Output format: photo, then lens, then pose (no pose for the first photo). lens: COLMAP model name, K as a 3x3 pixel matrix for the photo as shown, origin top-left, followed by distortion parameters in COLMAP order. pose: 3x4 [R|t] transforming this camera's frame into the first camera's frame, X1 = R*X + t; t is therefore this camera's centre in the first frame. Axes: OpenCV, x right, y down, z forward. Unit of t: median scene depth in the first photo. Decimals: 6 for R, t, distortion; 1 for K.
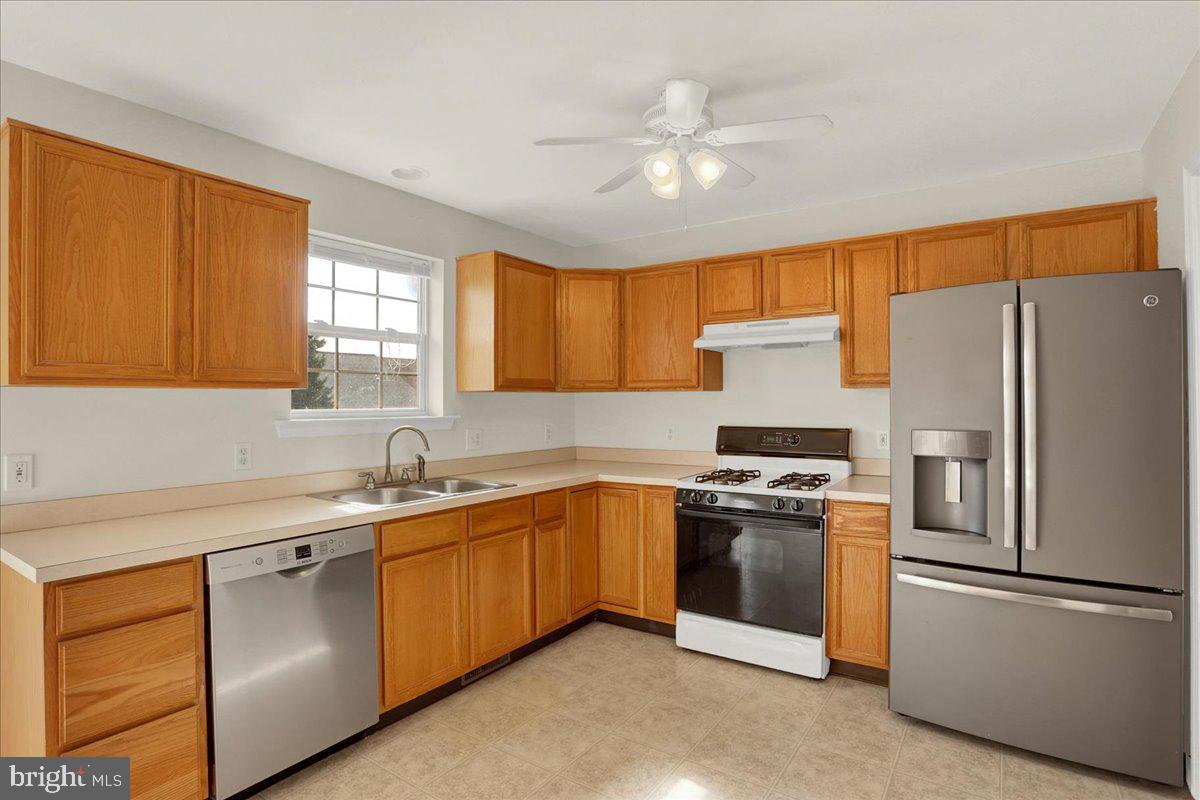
lens RADIAL K [[608.0, 0, 593.8], [0, 608.0, 400.8], [0, 0, 1]] dist [-0.076016, 0.027430]
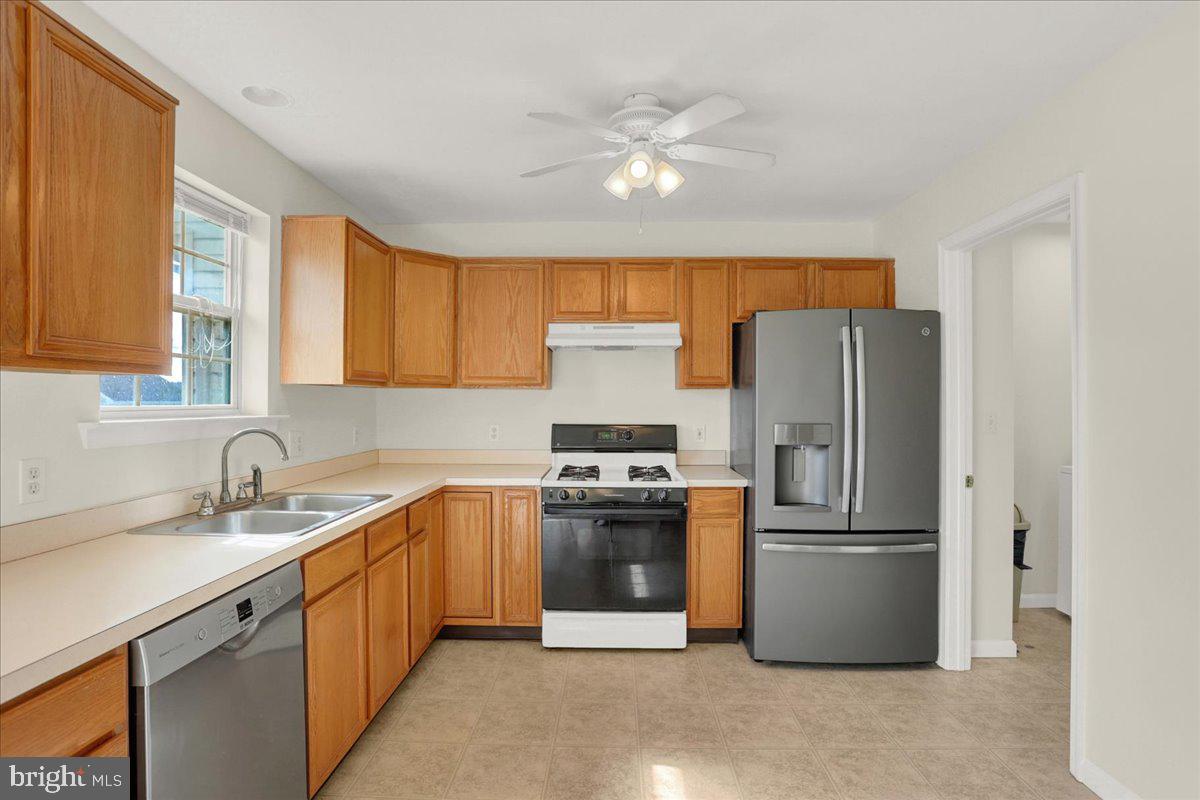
lens RADIAL K [[608.0, 0, 593.8], [0, 608.0, 400.8], [0, 0, 1]] dist [-0.076016, 0.027430]
pose [[0.839051, 0.006711, 0.544012, -0.339696], [-0.006728, 0.999975, -0.001959, 0.005182], [-0.544012, -0.002016, 0.839075, 0.129479]]
